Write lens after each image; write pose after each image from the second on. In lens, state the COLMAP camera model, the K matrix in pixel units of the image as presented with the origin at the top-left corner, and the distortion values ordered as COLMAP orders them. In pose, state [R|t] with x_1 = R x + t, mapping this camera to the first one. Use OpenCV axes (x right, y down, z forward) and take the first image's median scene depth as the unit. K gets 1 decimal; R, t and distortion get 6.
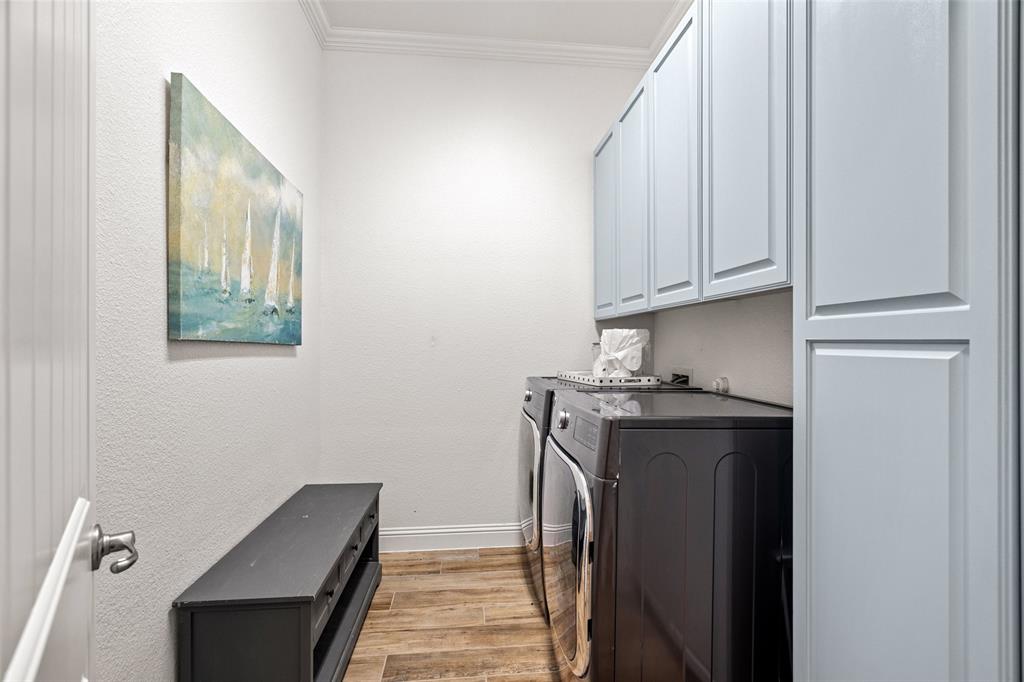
lens RADIAL K [[475.4, 0, 510.4], [0, 475.4, 343.8], [0, 0, 1]] dist [0.000647, 0.001809]
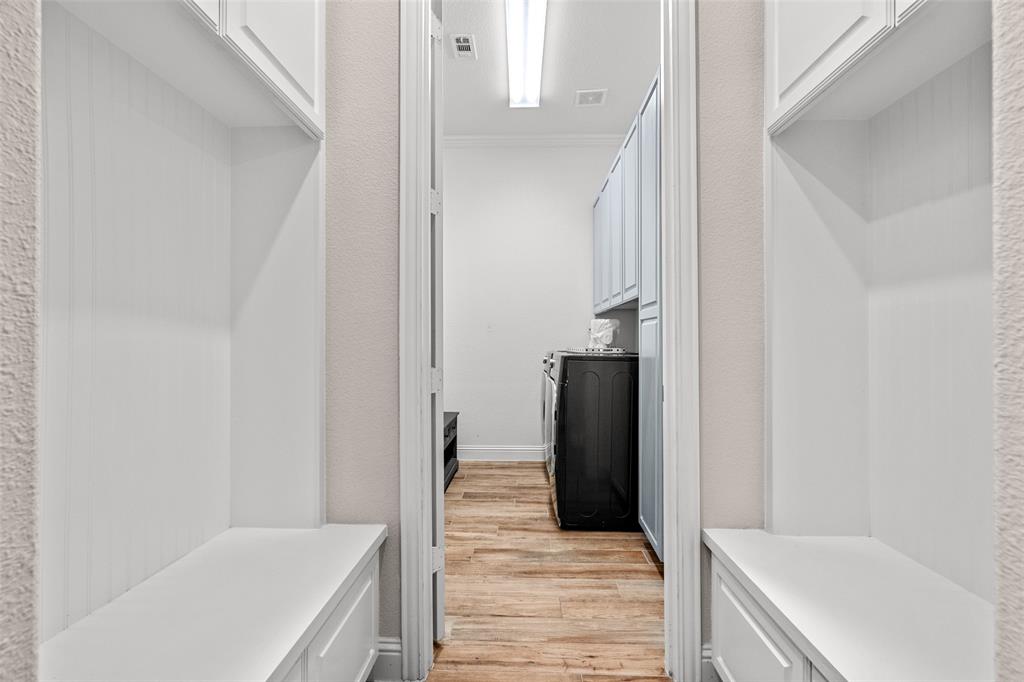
lens RADIAL K [[475.4, 0, 513.2], [0, 475.4, 339.8], [0, 0, 1]] dist [0.000647, 0.001809]
pose [[0.992909, -0.000571, -0.118874, 0.128981], [0.000278, 0.999997, -0.002475, 0.045362], [0.118875, 0.002424, 0.992906, -0.688086]]
